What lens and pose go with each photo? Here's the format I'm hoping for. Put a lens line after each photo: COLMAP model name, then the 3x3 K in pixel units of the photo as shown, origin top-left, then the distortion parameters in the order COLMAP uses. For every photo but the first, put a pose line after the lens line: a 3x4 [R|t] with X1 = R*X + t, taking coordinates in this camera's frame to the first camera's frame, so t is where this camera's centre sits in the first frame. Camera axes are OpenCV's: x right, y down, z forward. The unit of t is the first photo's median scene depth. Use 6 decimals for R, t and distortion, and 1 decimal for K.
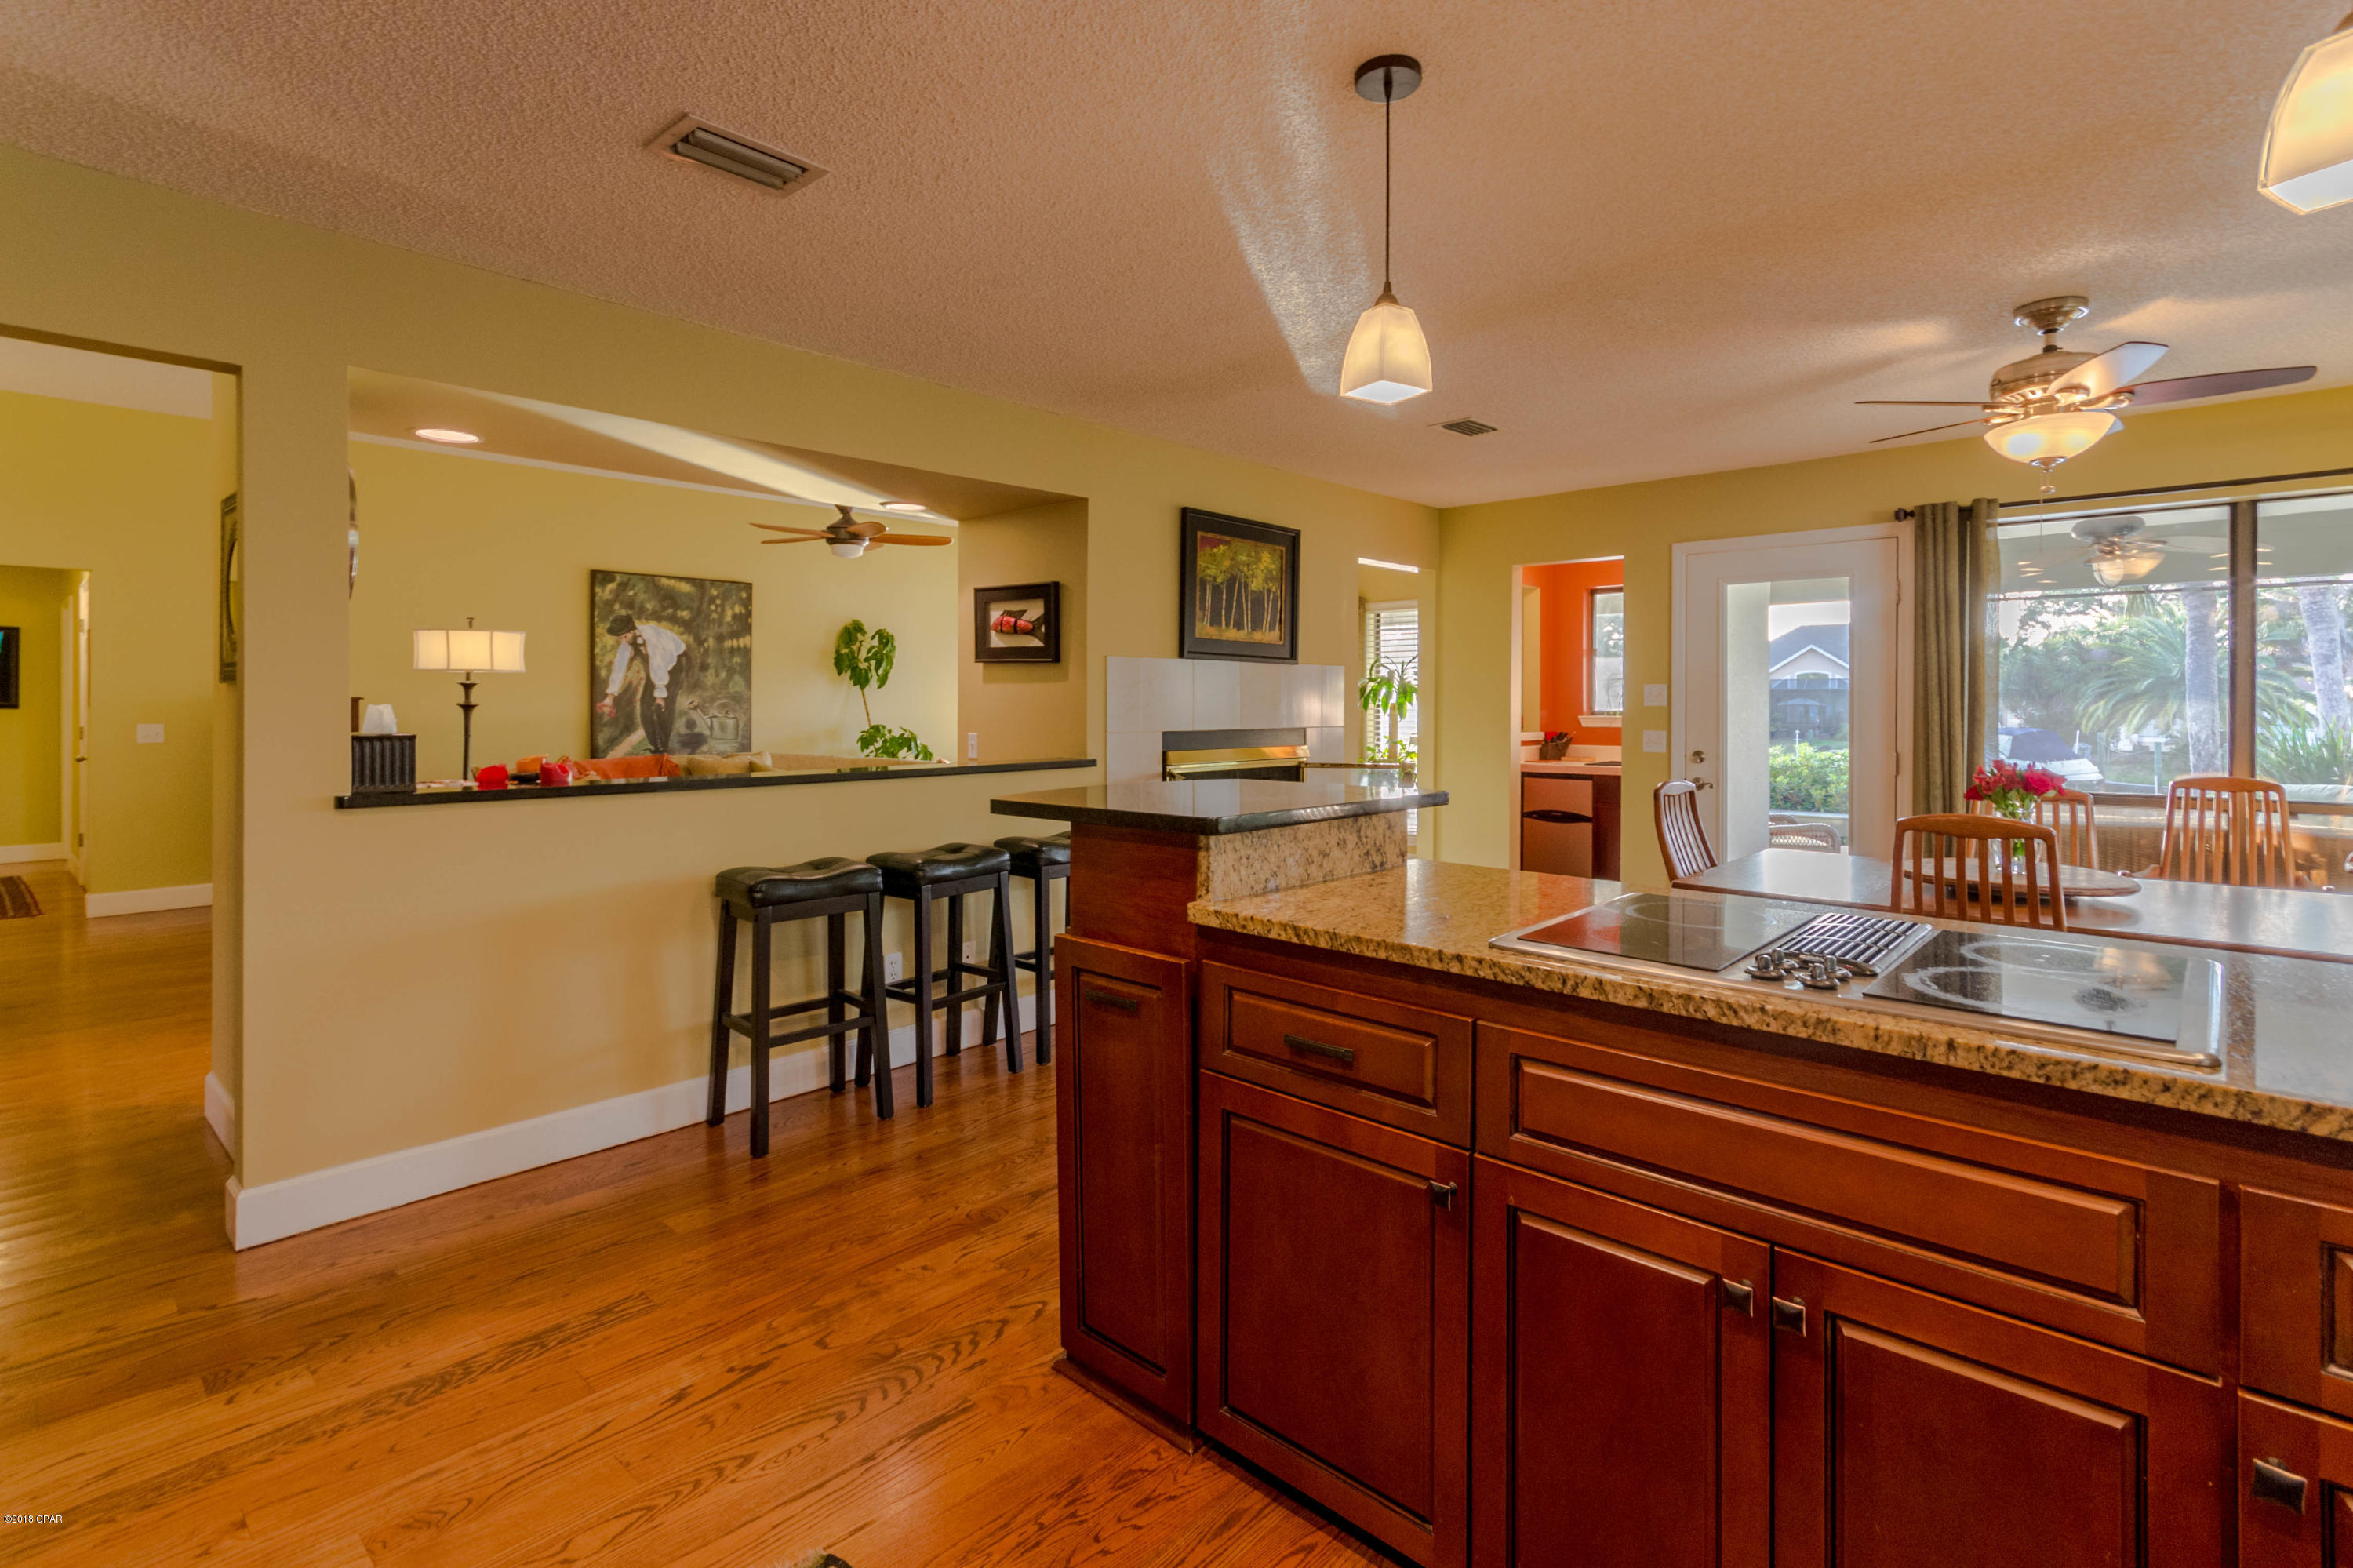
lens RADIAL K [[1088.1, 0, 1169.3], [0, 1088.1, 695.2], [0, 0, 1]] dist [0.005691, 0.000283]
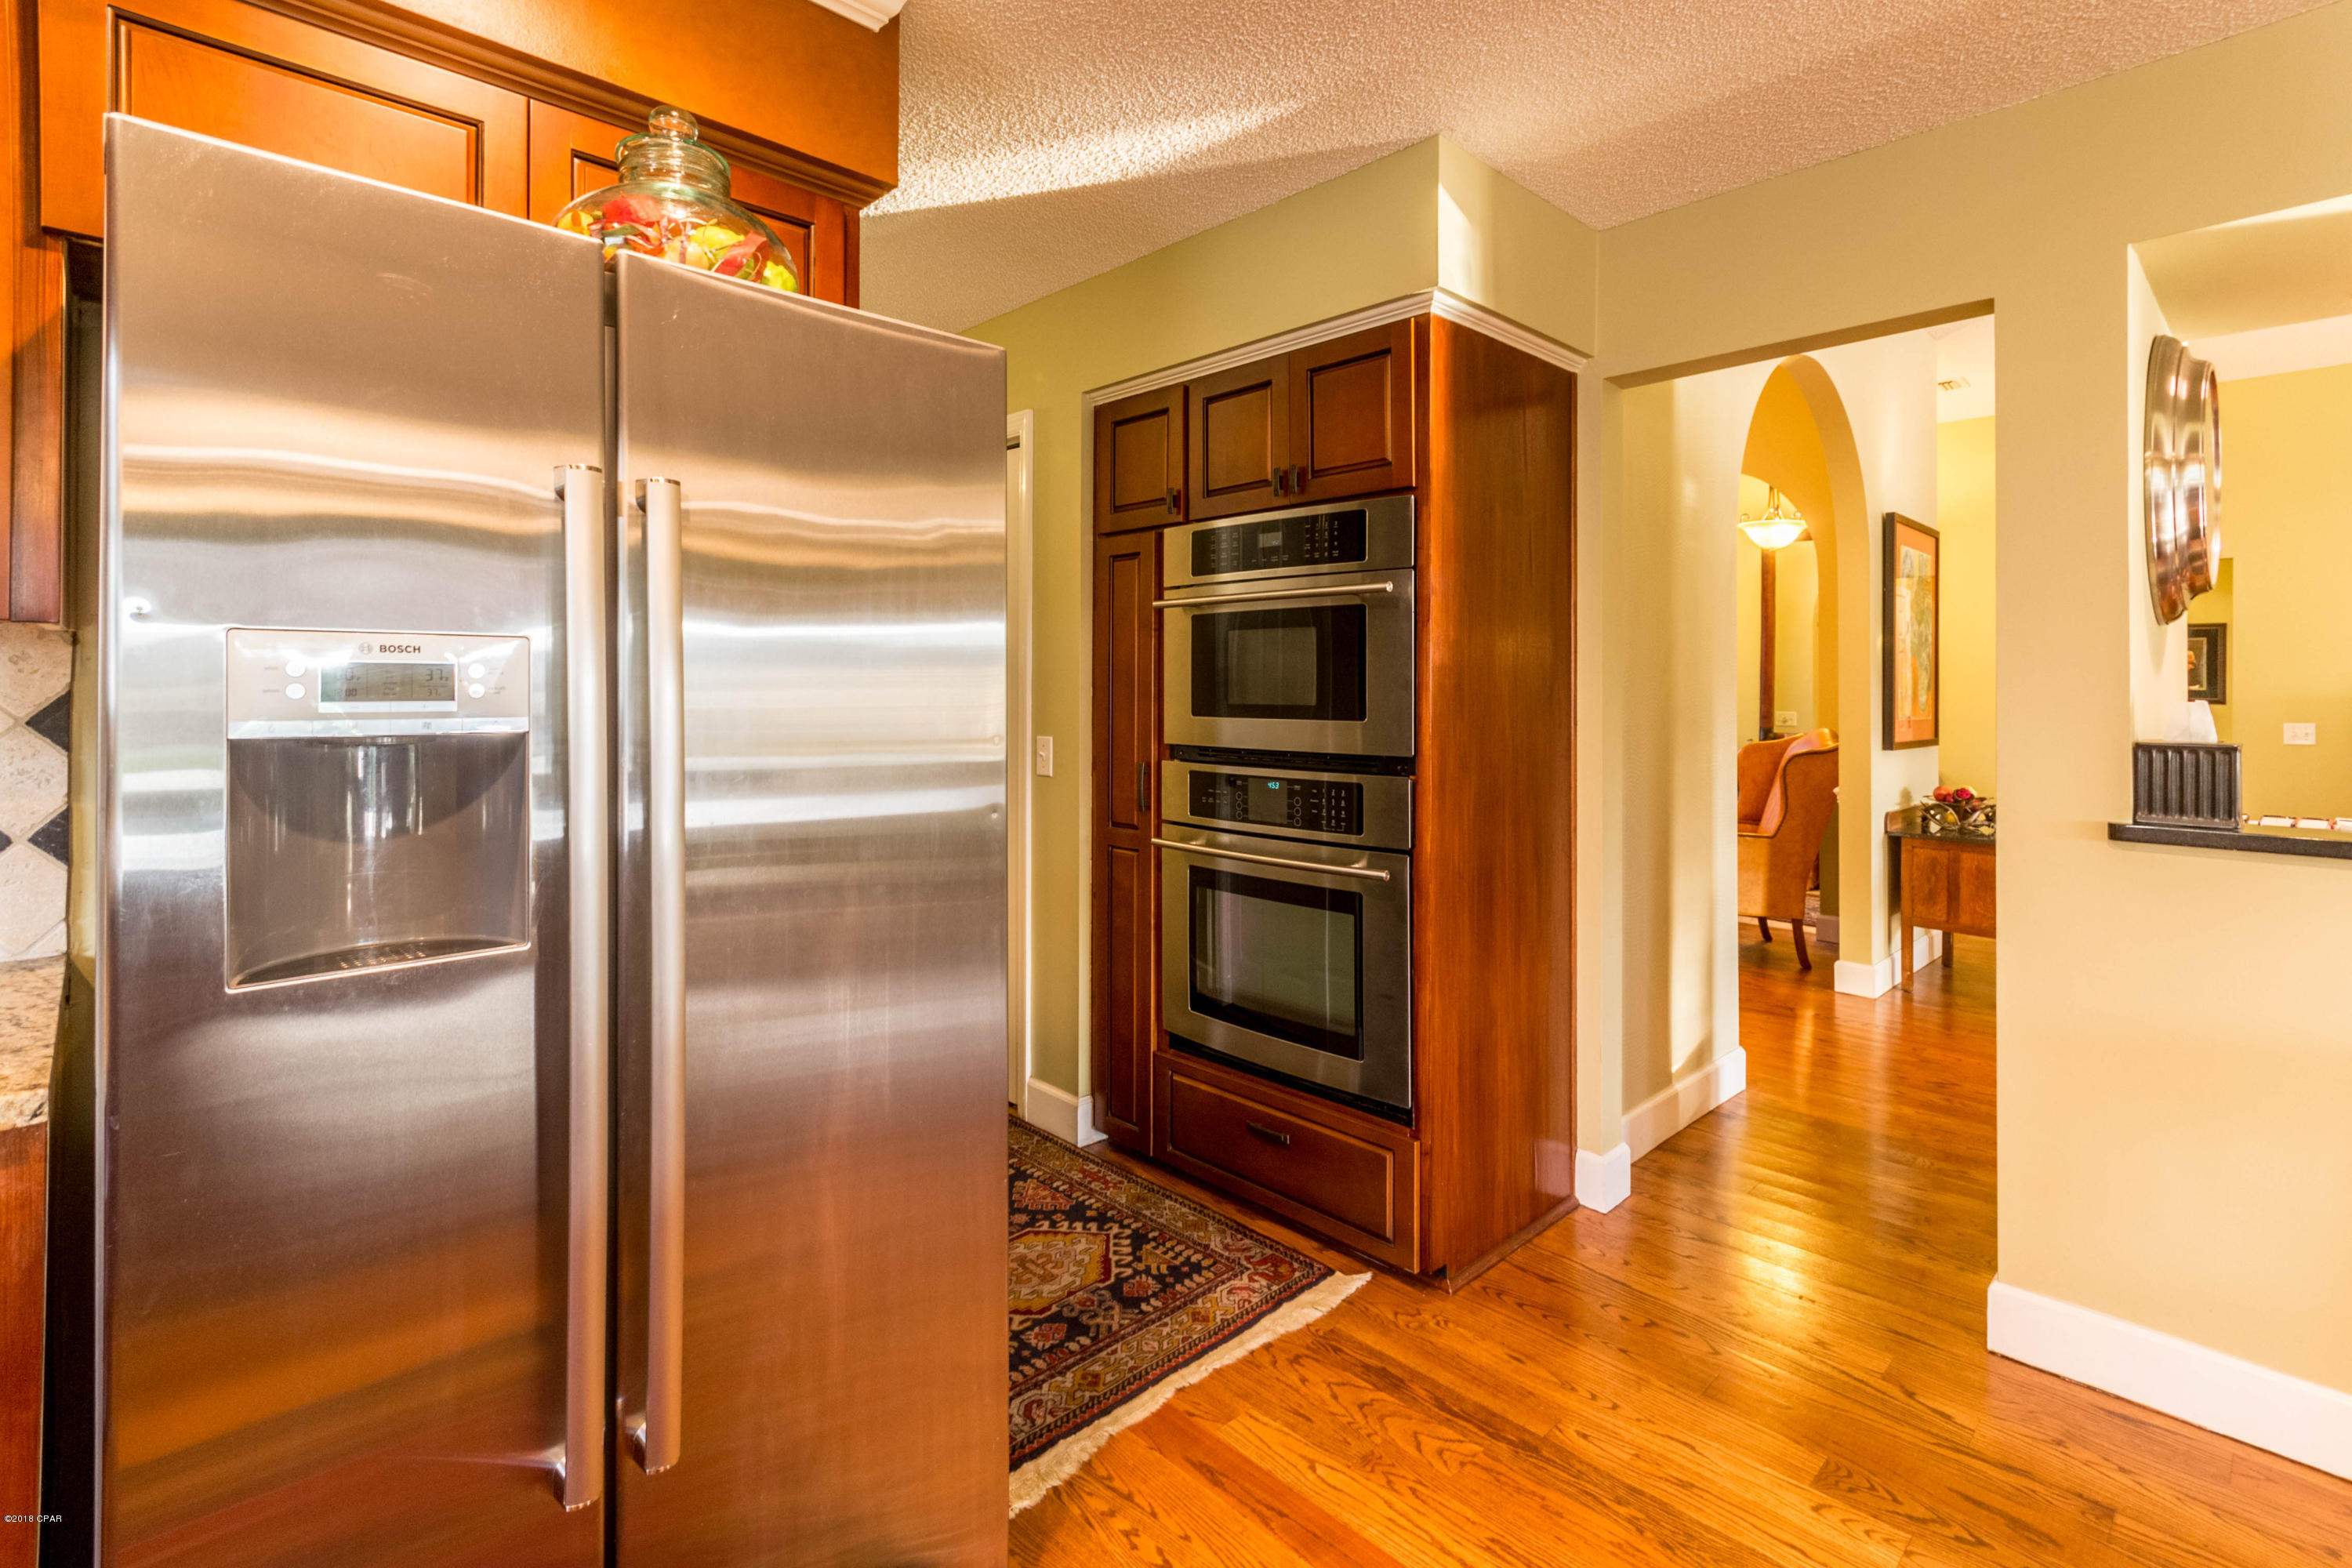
lens RADIAL K [[1087.6, 0, 1168.8], [0, 1087.6, 695.2], [0, 0, 1]] dist [0.005691, 0.000283]
pose [[-0.057285, -0.003110, -0.998353, 0.024723], [0.006174, 0.999975, -0.003469, 0.003594], [0.998339, -0.006363, -0.057265, 0.417079]]
